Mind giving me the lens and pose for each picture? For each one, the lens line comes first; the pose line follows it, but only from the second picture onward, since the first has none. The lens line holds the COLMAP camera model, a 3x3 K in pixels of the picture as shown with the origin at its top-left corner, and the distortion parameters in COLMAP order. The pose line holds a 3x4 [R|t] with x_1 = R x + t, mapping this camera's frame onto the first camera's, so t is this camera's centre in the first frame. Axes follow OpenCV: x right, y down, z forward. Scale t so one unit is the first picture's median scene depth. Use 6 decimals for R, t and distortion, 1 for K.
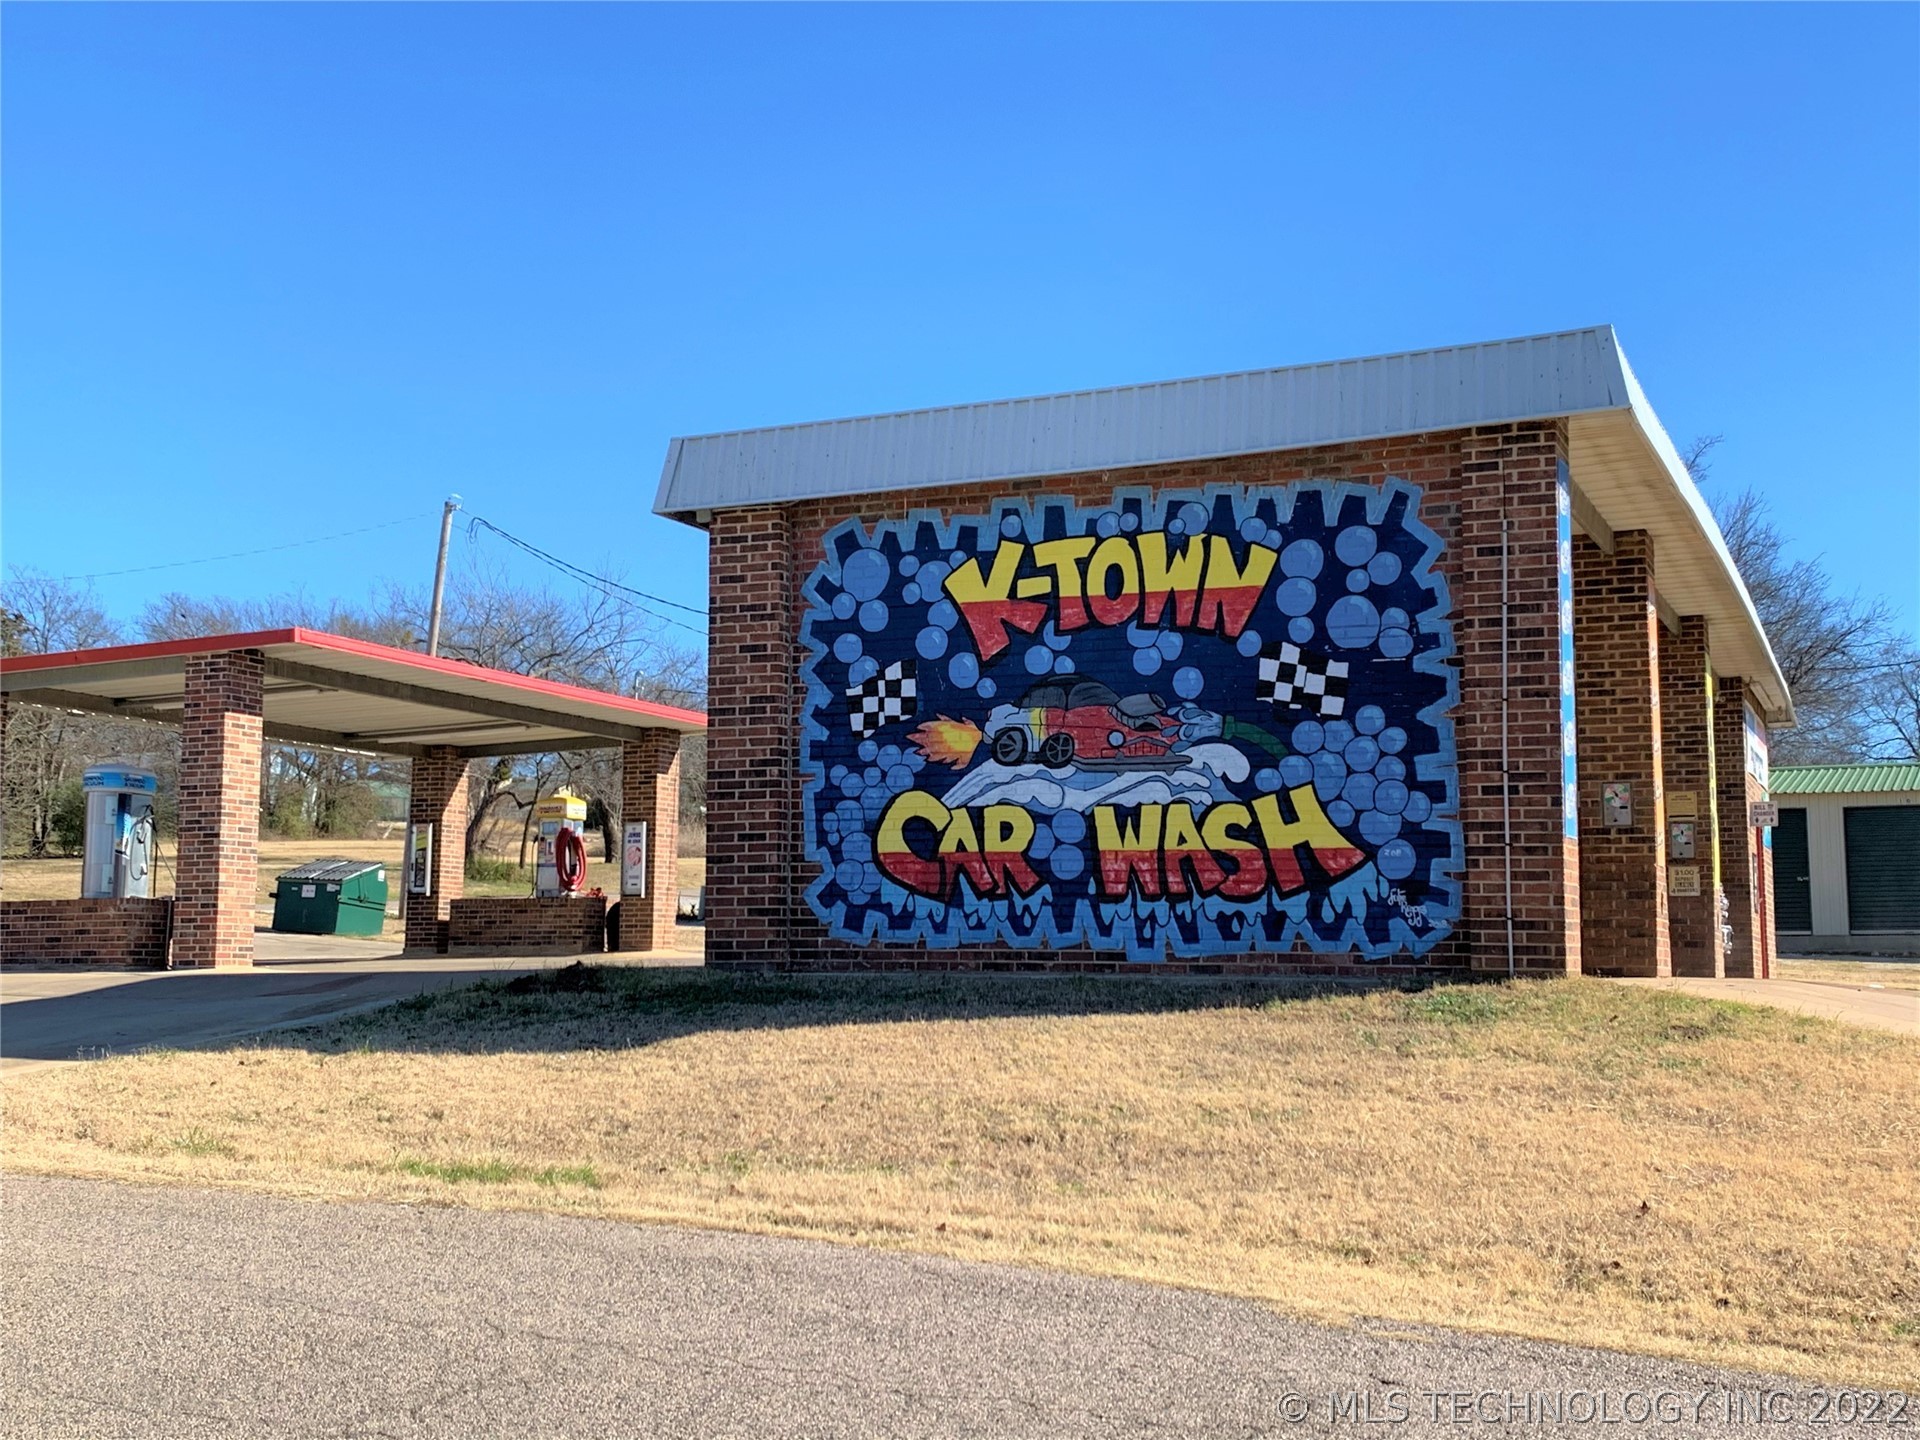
lens RADIAL K [[2200.9, 0, 960.0], [0, 2200.9, 720.0], [0, 0, 1]] dist [0.204116, -0.700552]
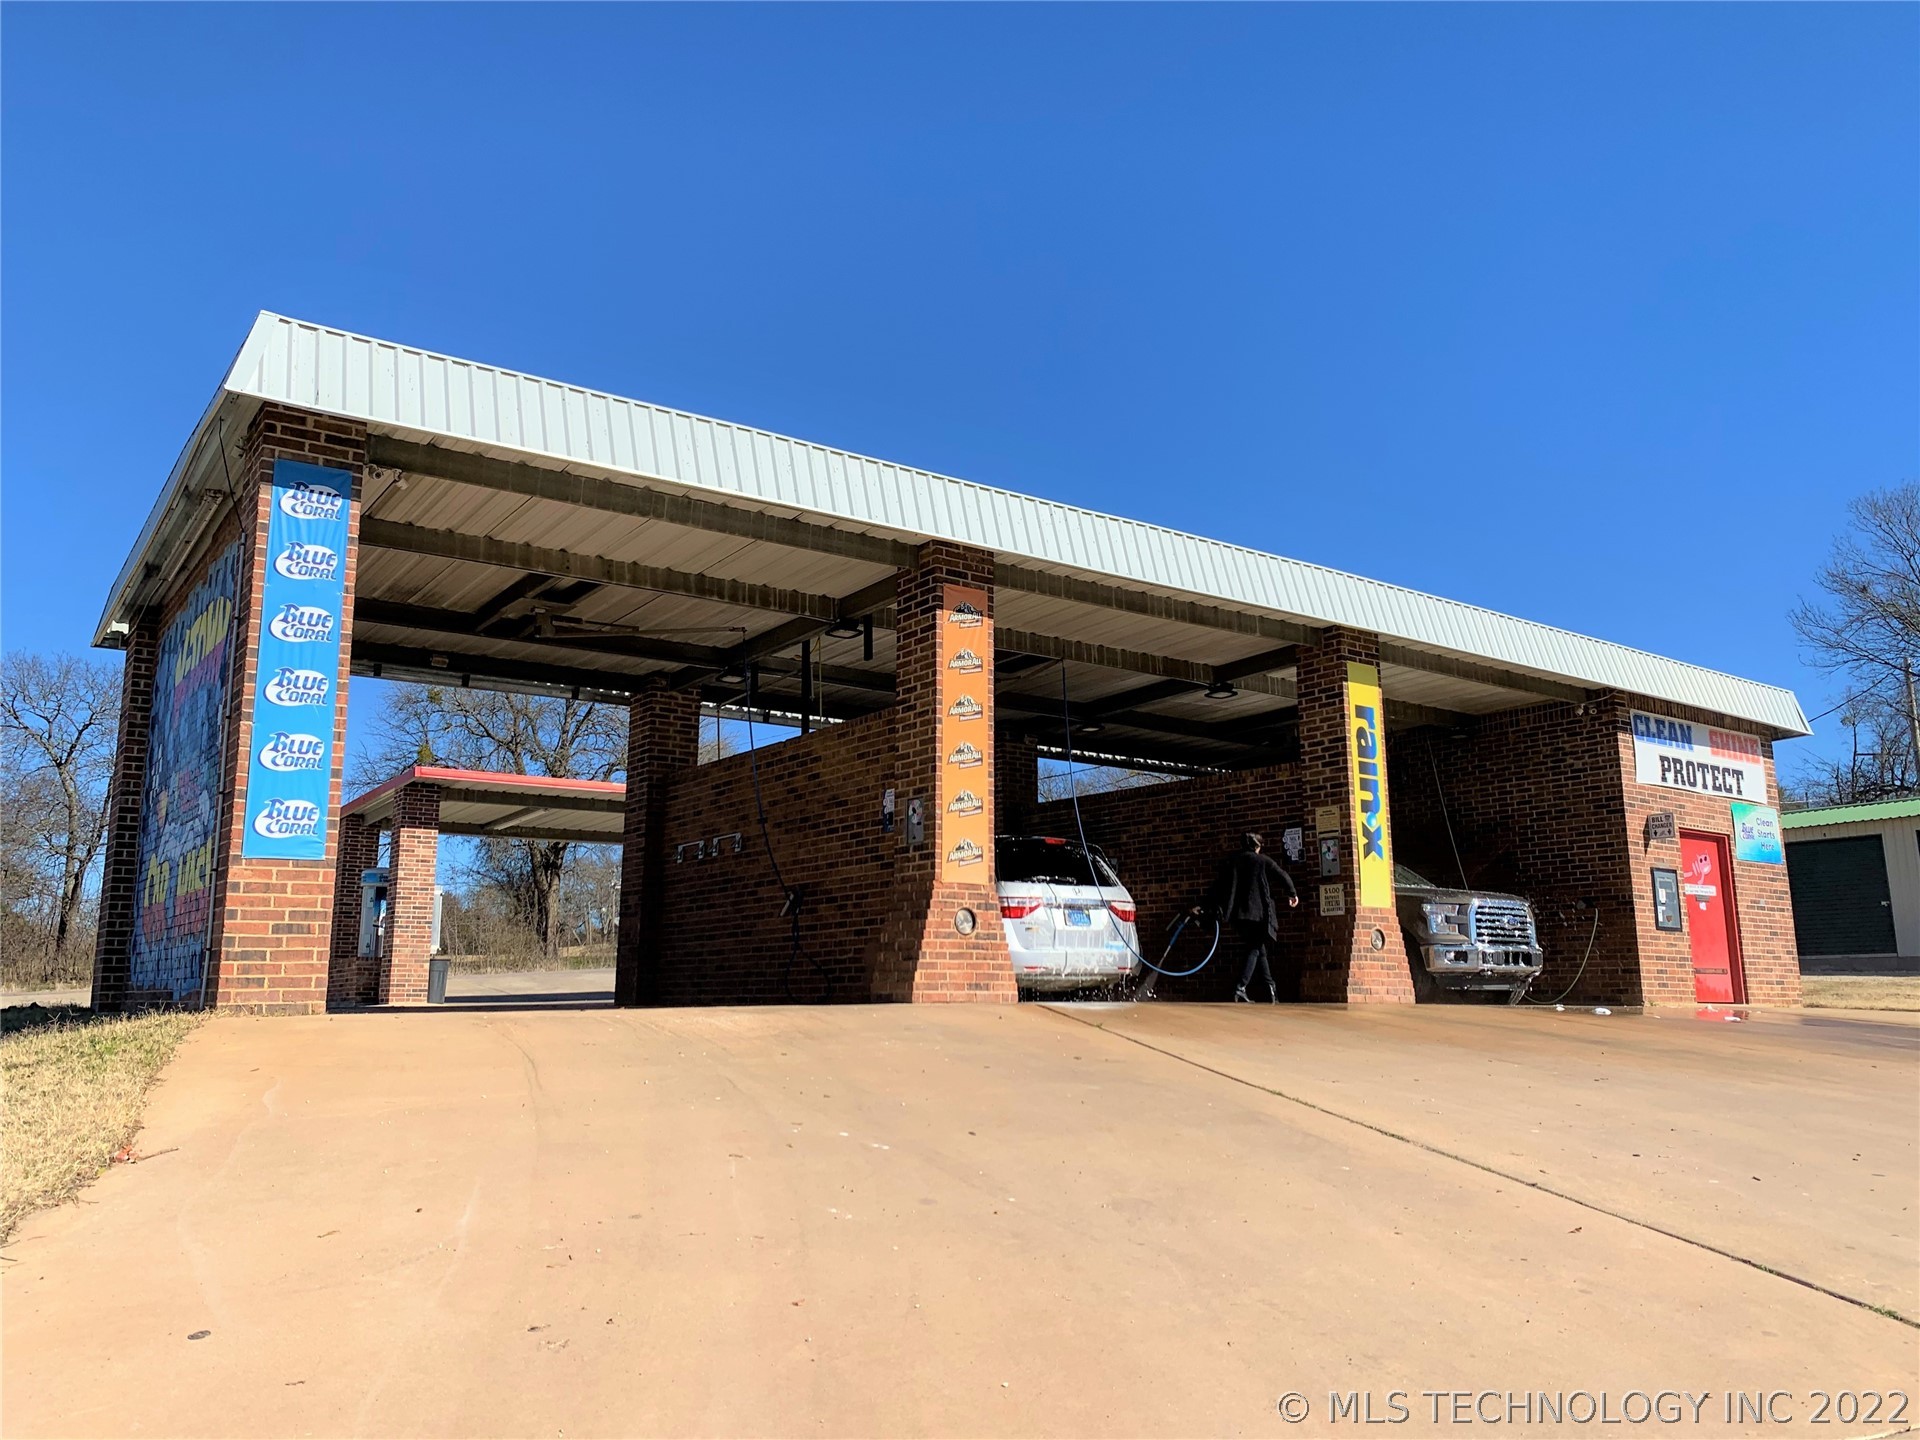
lens RADIAL K [[1488.0, 0, 960.0], [0, 1488.0, 720.0], [0, 0, 1]] dist [0.001550, -0.006445]
pose [[0.855999, -0.104885, -0.506226, 0.763964], [0.064974, 0.993265, -0.095929, 0.068327], [0.512879, 0.049223, 0.857049, 0.538383]]
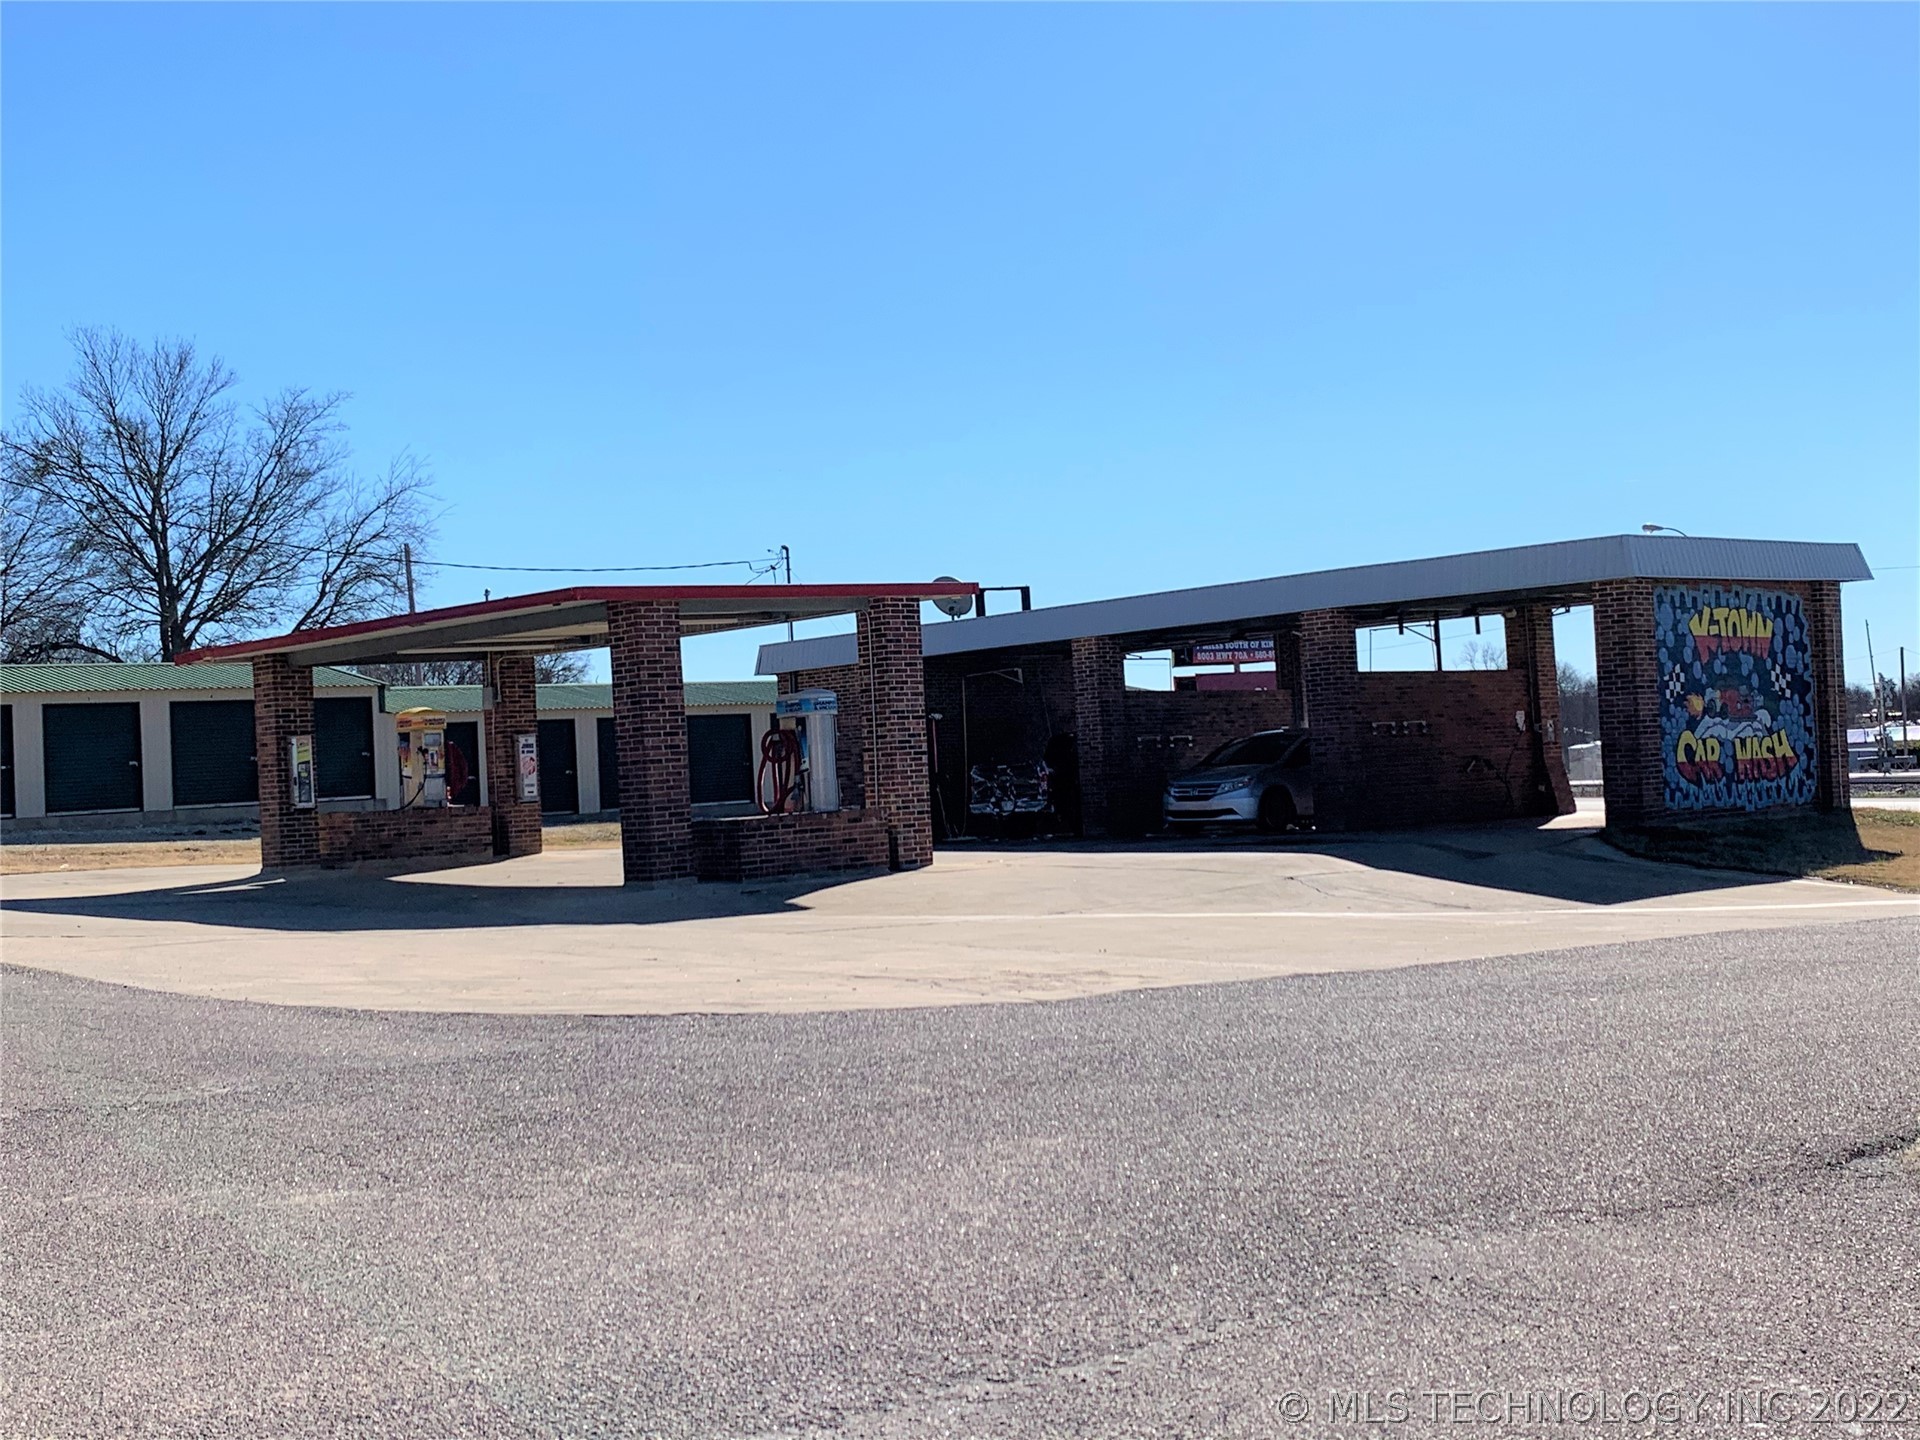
lens RADIAL K [[2200.9, 0, 960.0], [0, 2200.9, 720.0], [0, 0, 1]] dist [0.204116, -0.700552]
pose [[0.426730, -0.000121, 0.904379, -2.109896], [-0.049928, 0.998472, 0.023692, 0.008322], [-0.903000, -0.055264, 0.426072, 0.742031]]
